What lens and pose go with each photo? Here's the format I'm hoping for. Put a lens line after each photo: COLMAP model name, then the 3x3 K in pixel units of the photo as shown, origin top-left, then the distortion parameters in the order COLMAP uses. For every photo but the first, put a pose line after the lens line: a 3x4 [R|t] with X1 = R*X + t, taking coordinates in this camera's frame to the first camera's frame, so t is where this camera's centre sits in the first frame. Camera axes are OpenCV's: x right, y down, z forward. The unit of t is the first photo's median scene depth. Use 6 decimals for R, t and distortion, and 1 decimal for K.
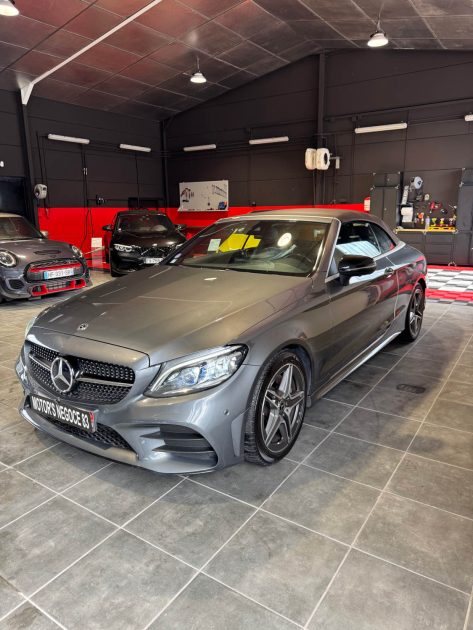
lens RADIAL K [[442.1, 0, 234.3], [0, 442.1, 311.7], [0, 0, 1]] dist [0.036596, -0.039577]
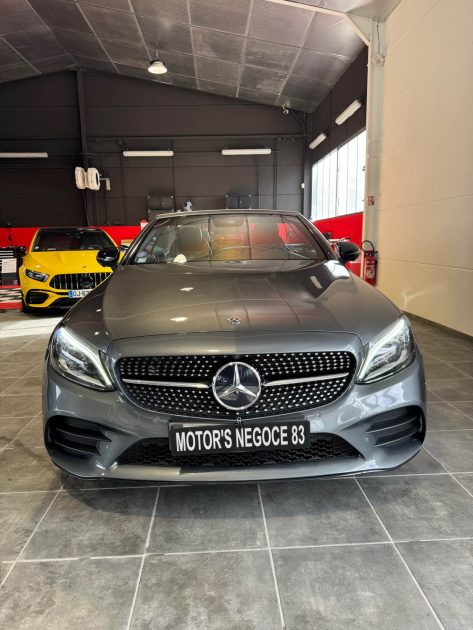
lens RADIAL K [[448.7, 0, 234.3], [0, 448.7, 315.5], [0, 0, 1]] dist [0.000861, -0.006352]
pose [[0.801139, -0.105090, 0.589180, -0.194782], [0.144623, 0.989281, -0.020197, 0.010584], [-0.580742, 0.101390, 0.807750, 0.098128]]
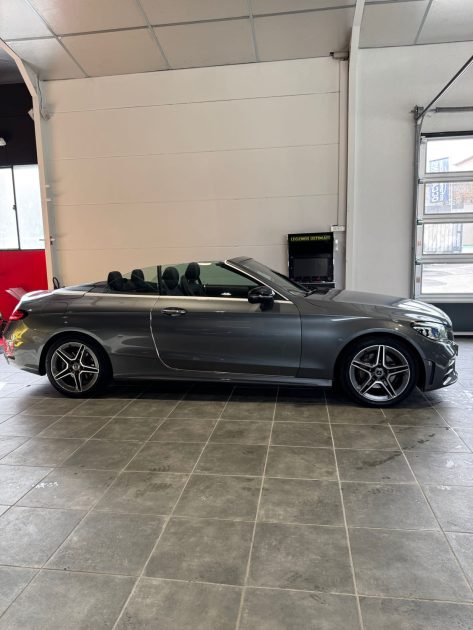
lens RADIAL K [[440.8, 0, 236.5], [0, 440.8, 315.0], [0, 0, 1]] dist [0.061144, -0.102644]
pose [[-0.435897, -0.099724, 0.894455, -0.421104], [0.227468, 0.949368, 0.216699, -0.132569], [-0.870777, 0.297918, -0.391143, 0.619473]]
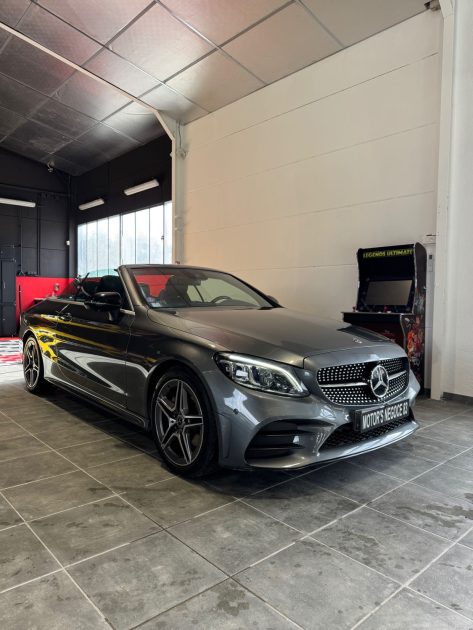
lens RADIAL K [[448.7, 0, 234.3], [0, 448.7, 315.5], [0, 0, 1]] dist [0.000861, -0.006352]
pose [[0.244014, -0.018661, 0.969592, -0.379830], [0.198818, 0.979540, -0.031183, -0.014182], [-0.949173, 0.200381, 0.242731, 0.251355]]
